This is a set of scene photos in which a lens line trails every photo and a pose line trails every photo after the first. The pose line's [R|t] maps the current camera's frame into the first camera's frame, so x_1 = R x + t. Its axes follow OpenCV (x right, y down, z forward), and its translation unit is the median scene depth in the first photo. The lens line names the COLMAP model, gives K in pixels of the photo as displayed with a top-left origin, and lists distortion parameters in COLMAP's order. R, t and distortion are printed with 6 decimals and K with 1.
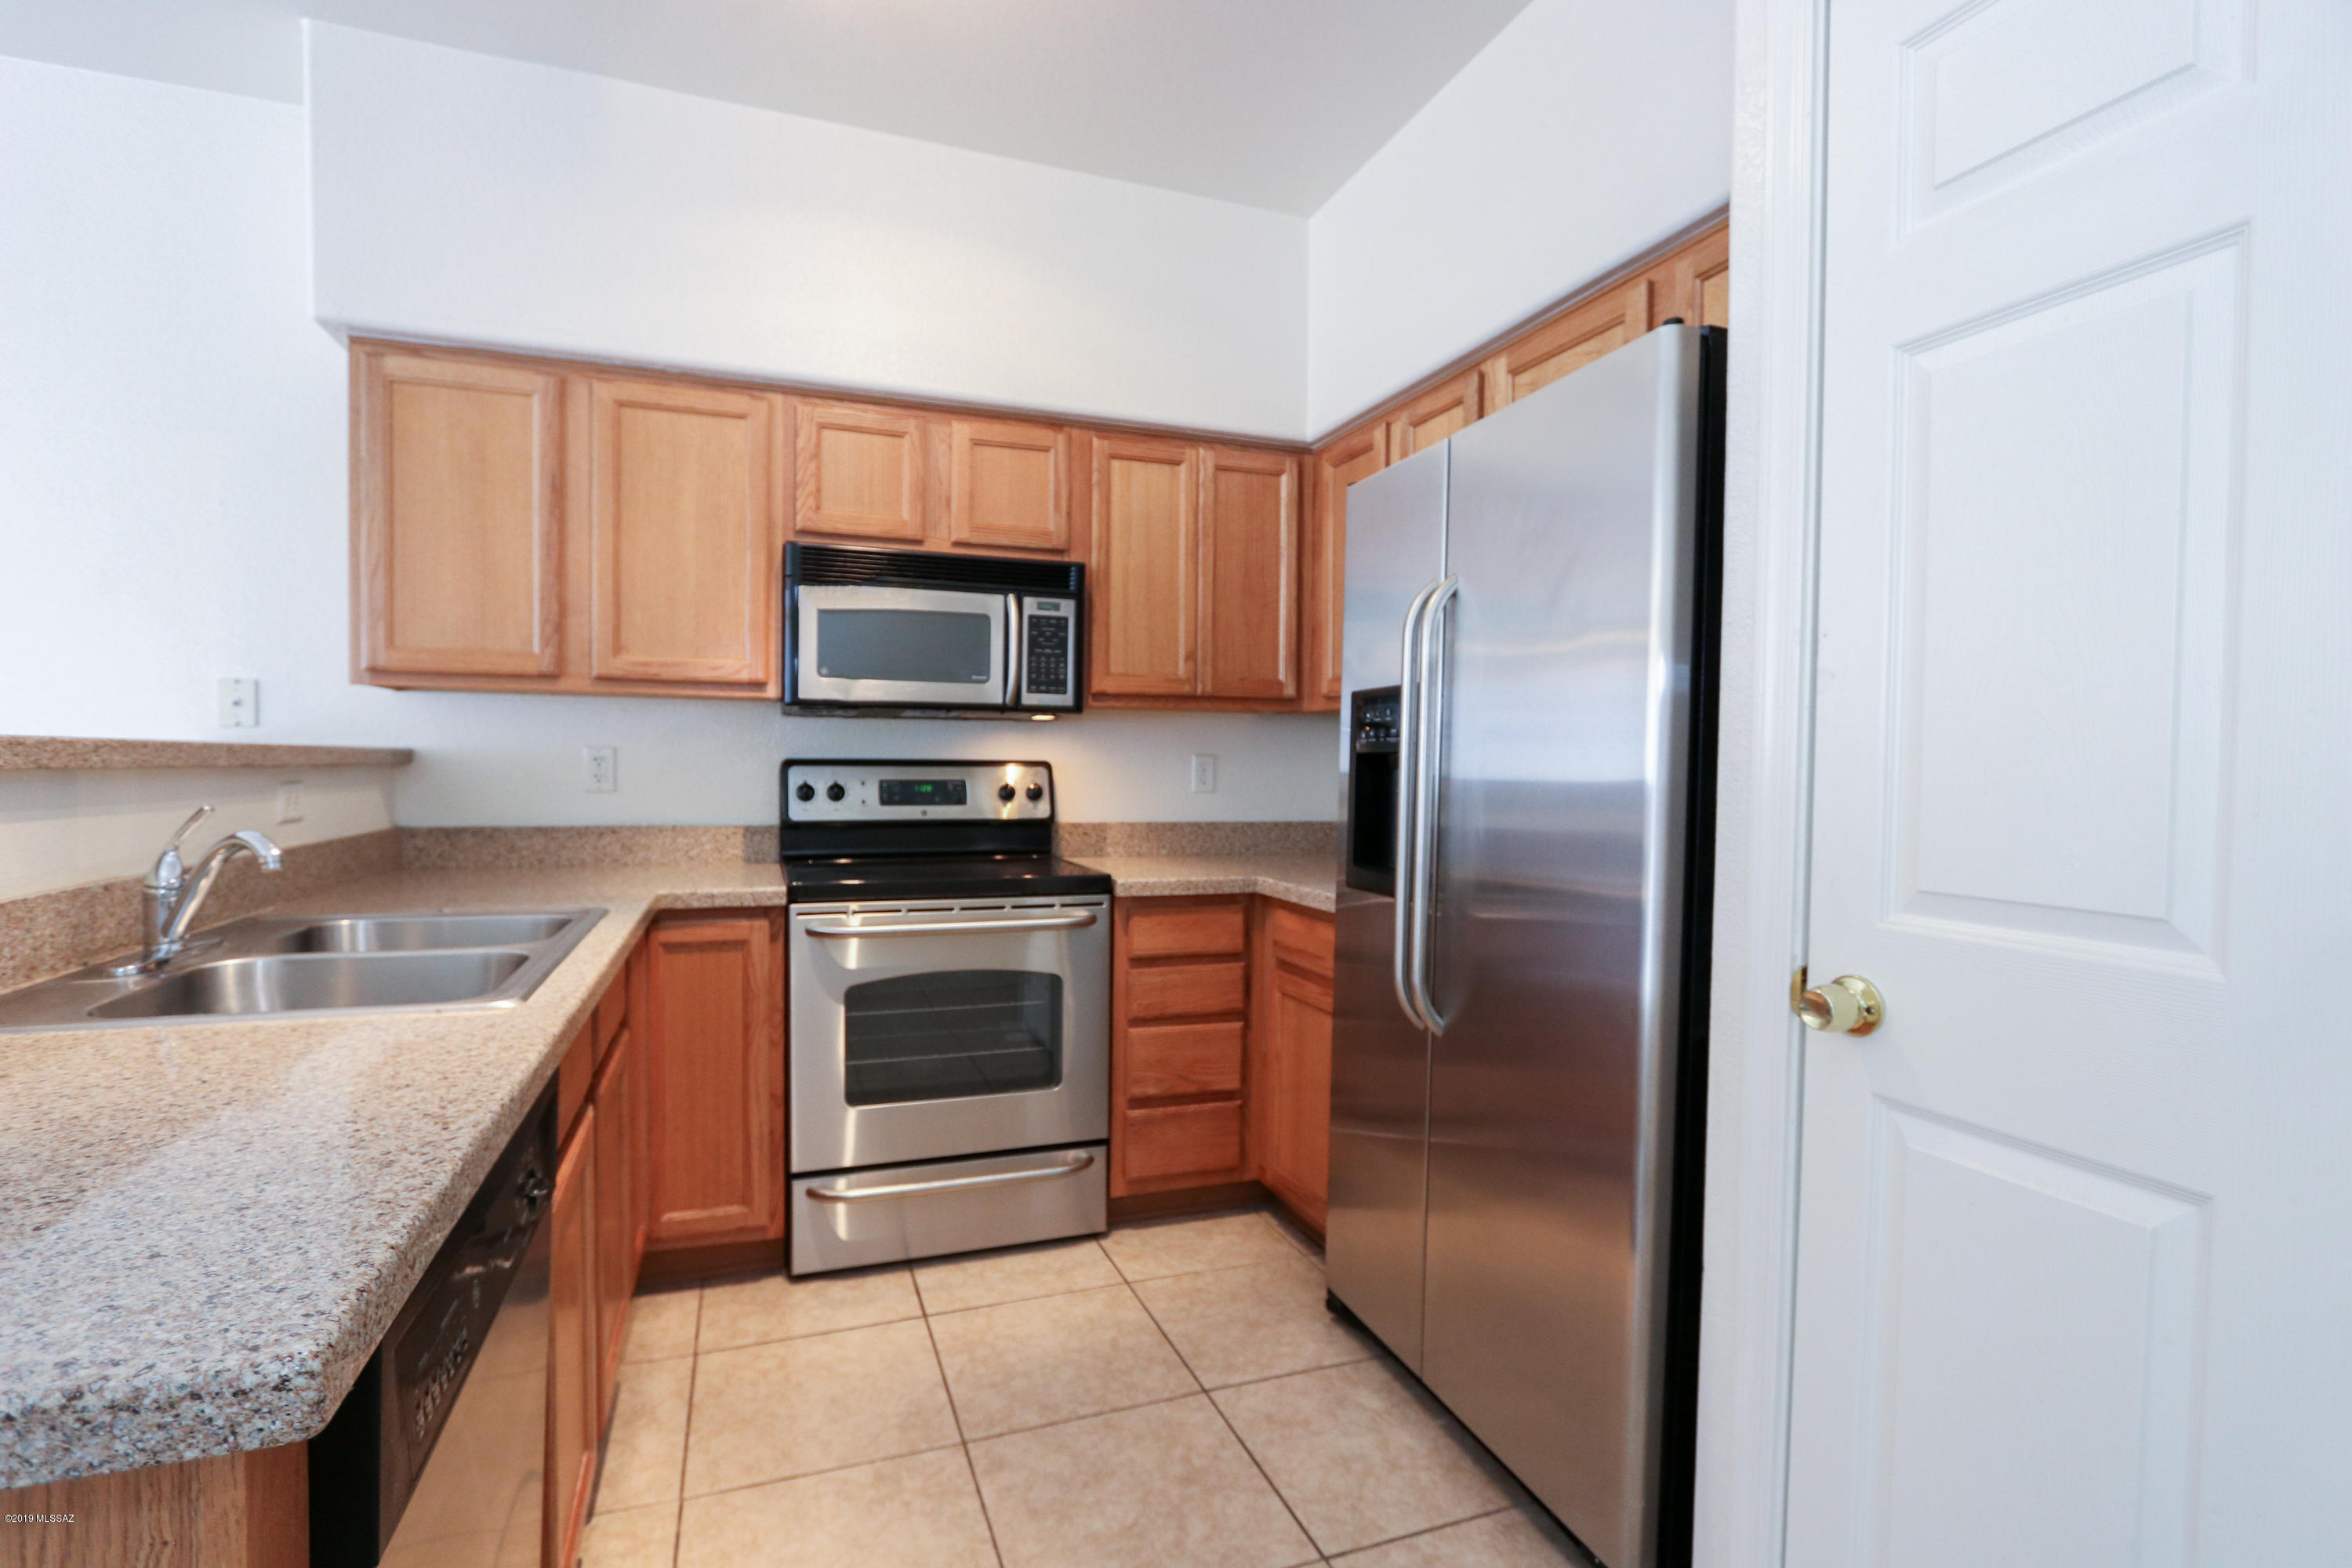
lens RADIAL K [[1084.4, 0, 1146.6], [0, 1084.4, 790.0], [0, 0, 1]] dist [-0.016161, 0.002193]
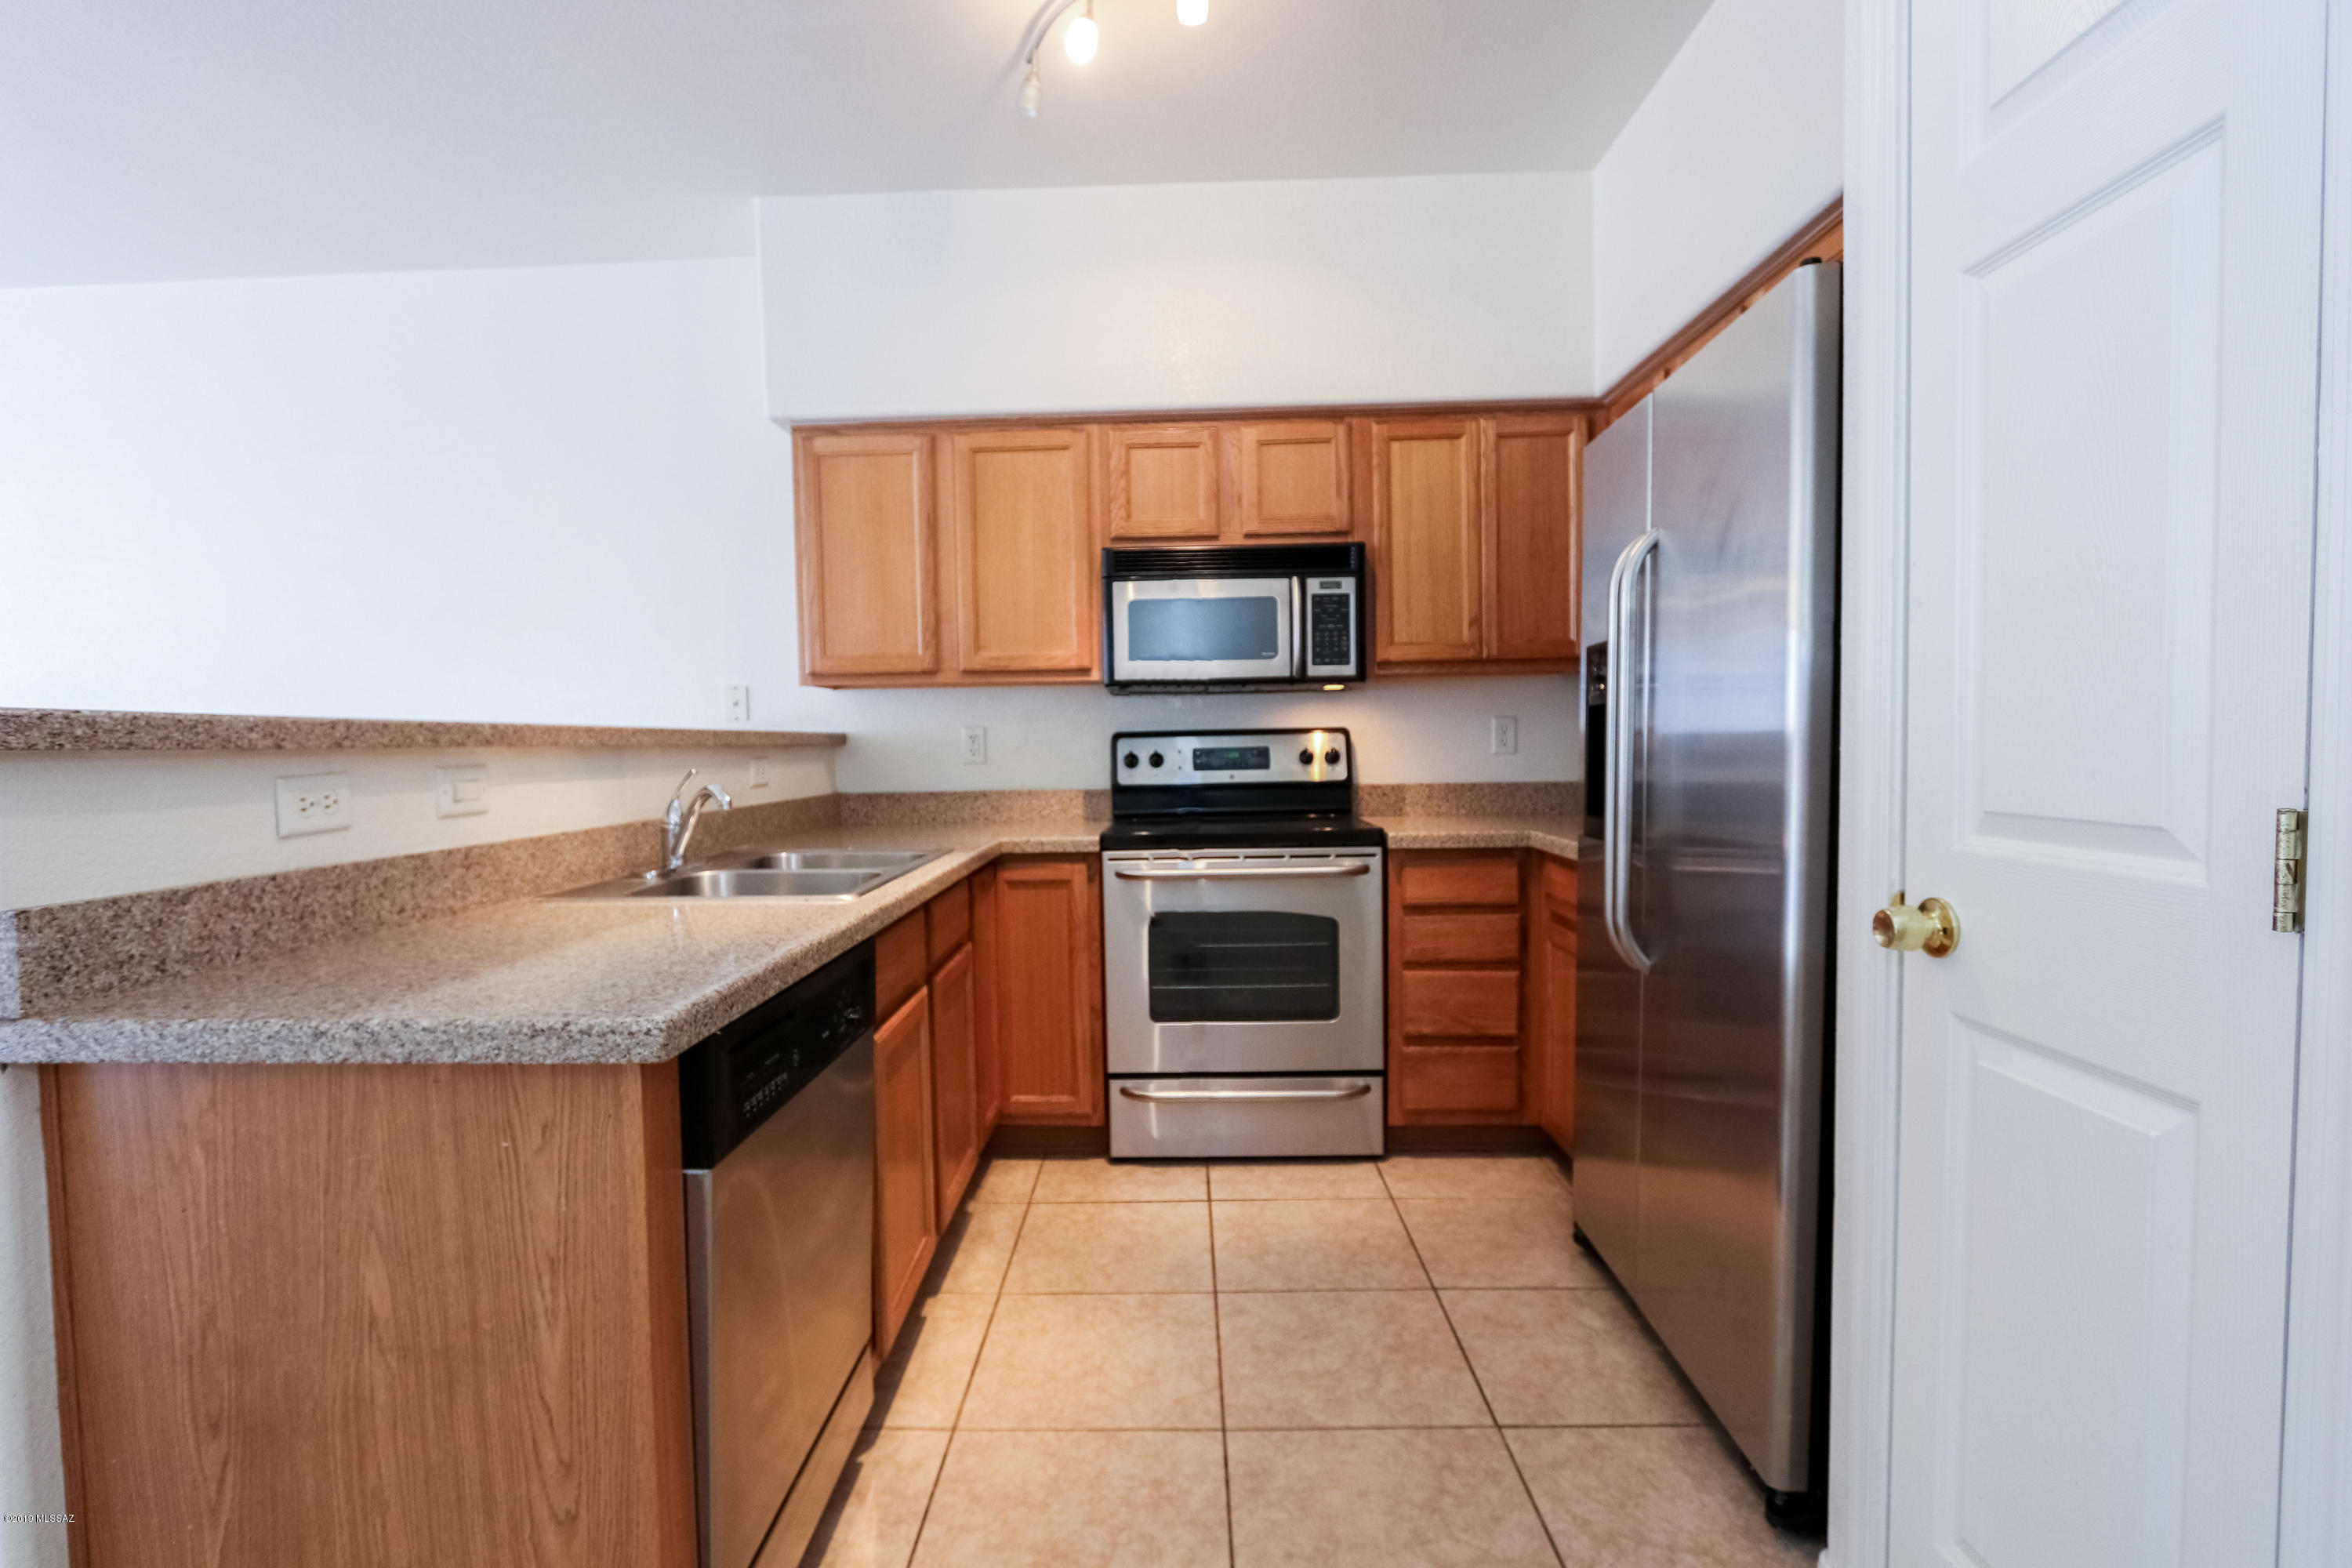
lens RADIAL K [[1084.4, 0, 1146.6], [0, 1084.4, 790.0], [0, 0, 1]] dist [-0.016161, 0.002193]
pose [[0.929317, -0.012507, -0.369070, 0.149581], [0.019898, 0.999670, 0.016227, 0.017184], [0.368746, -0.022424, 0.929260, -0.096043]]
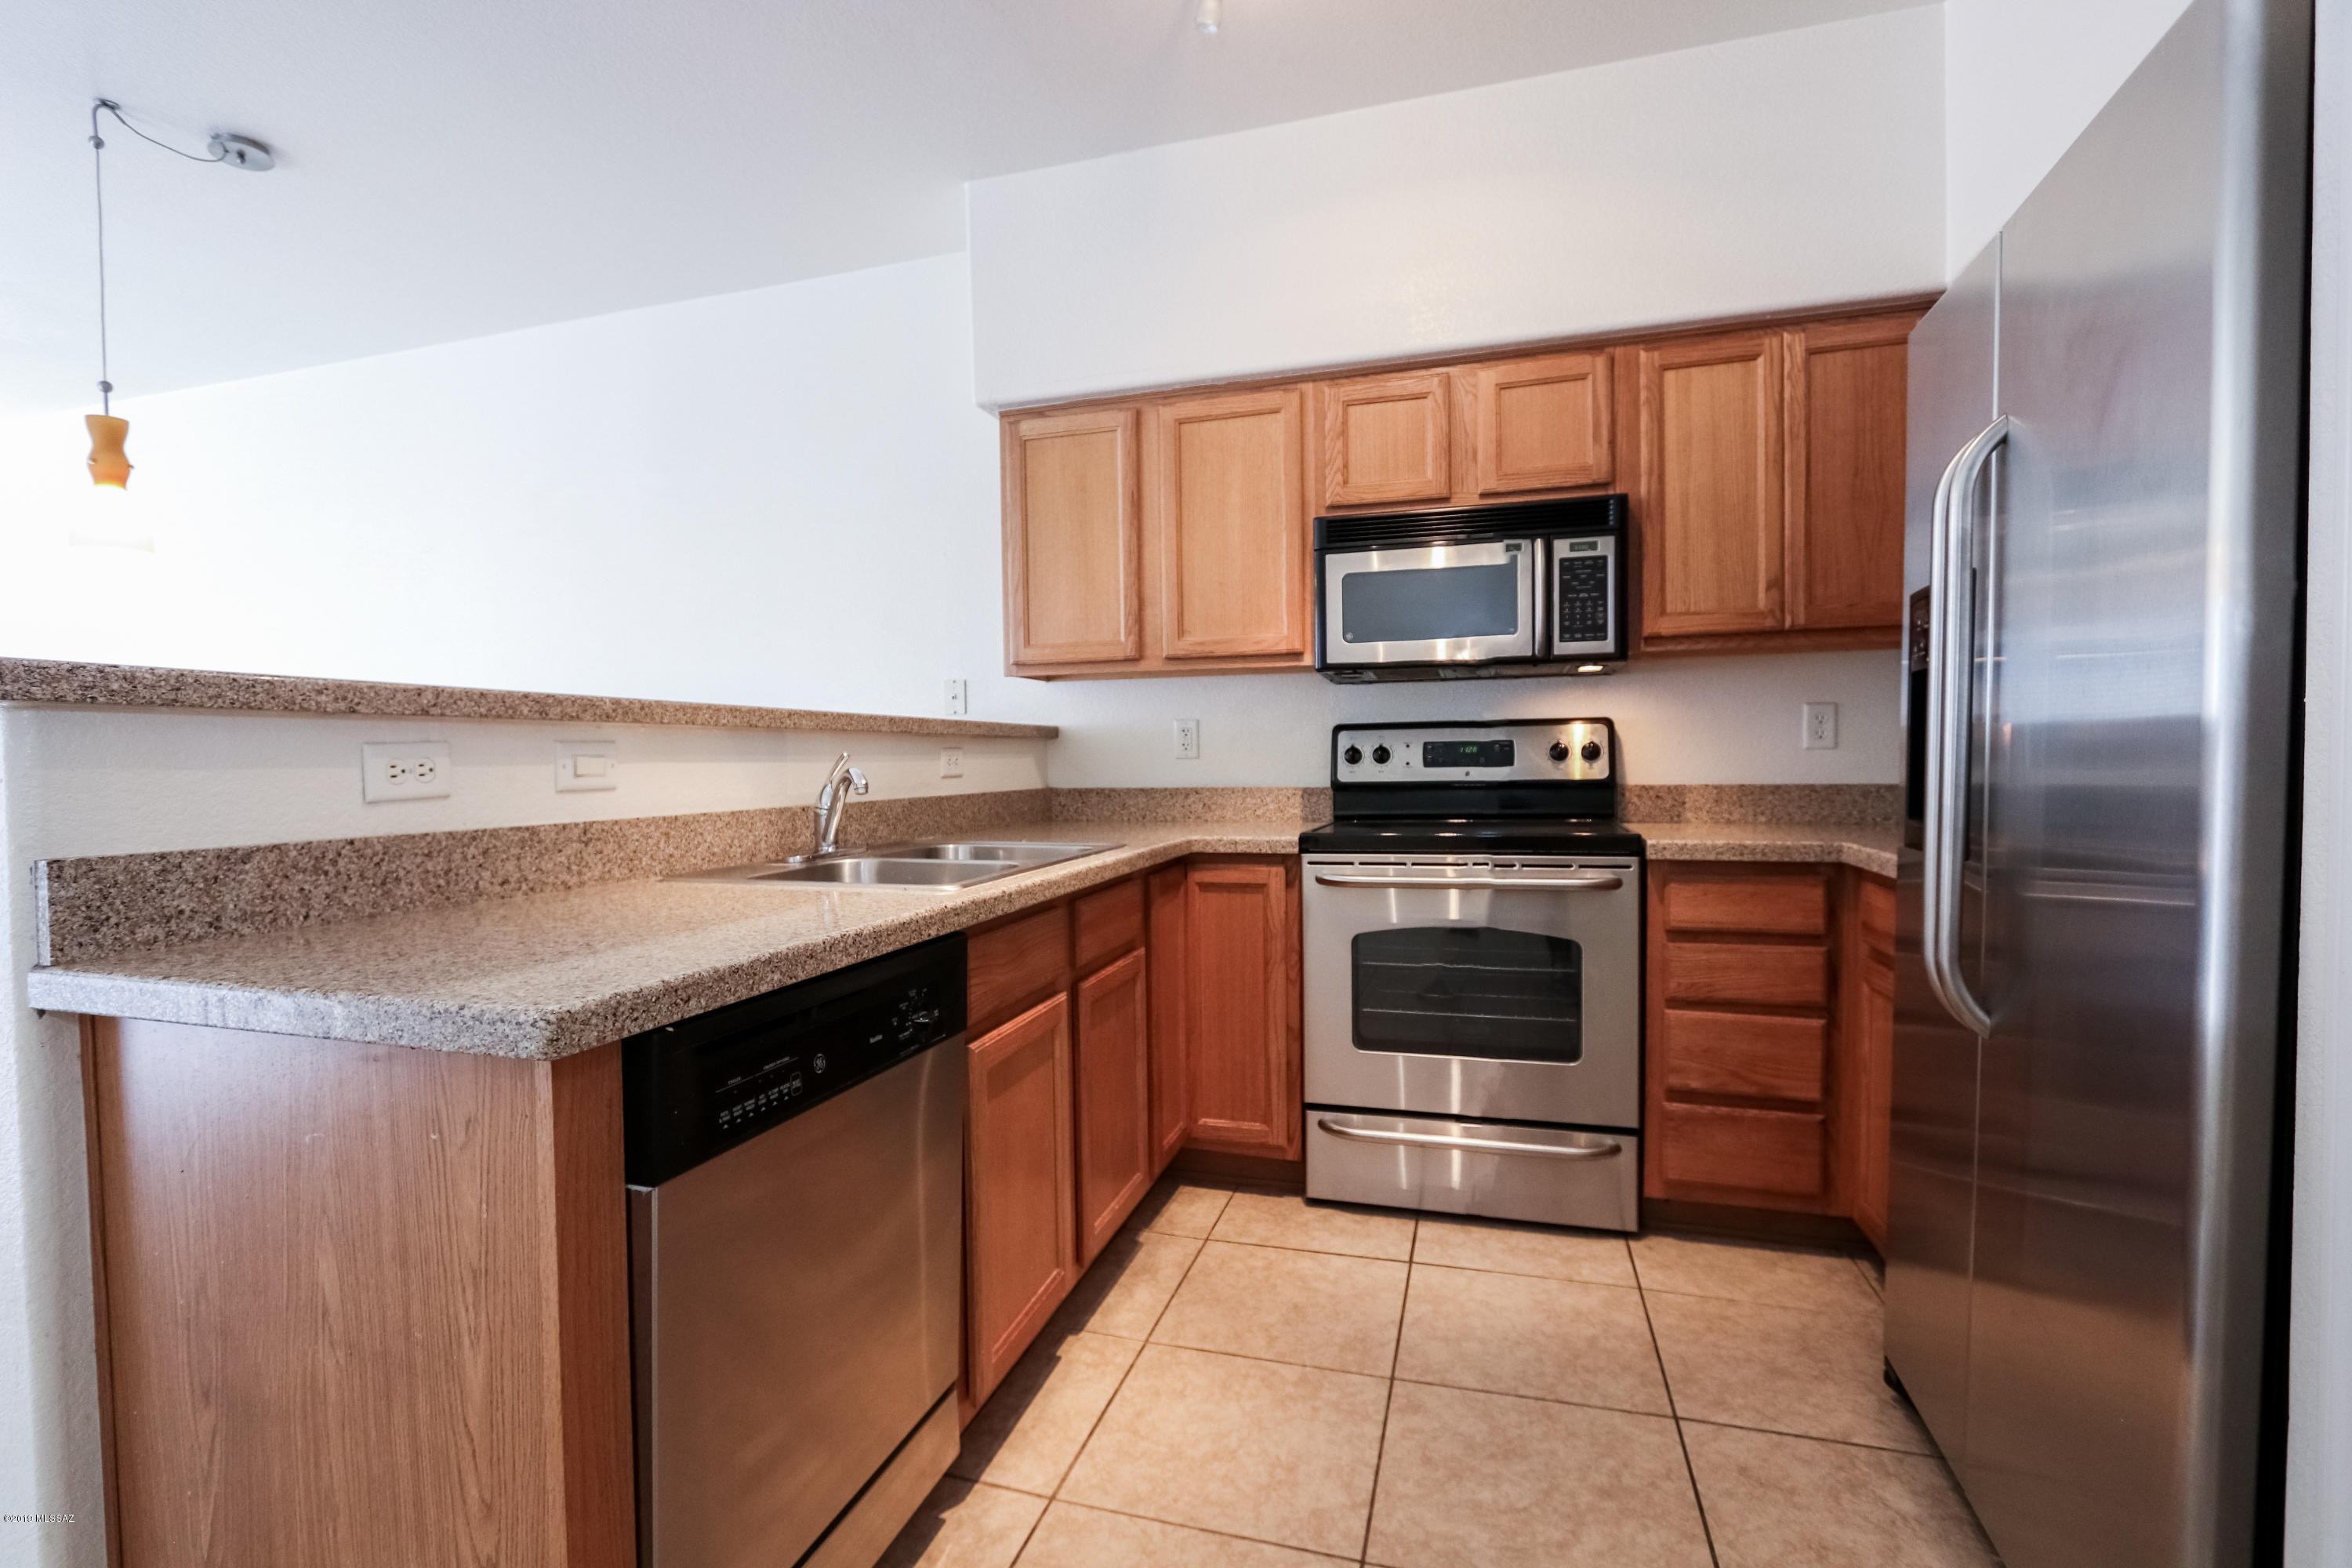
lens RADIAL K [[1084.4, 0, 1146.6], [0, 1084.4, 790.0], [0, 0, 1]] dist [-0.016161, 0.002193]
pose [[0.793725, -0.005140, -0.608255, 0.187616], [0.008352, 0.999962, 0.002449, 0.035598], [0.608219, -0.007024, 0.793738, 0.044505]]
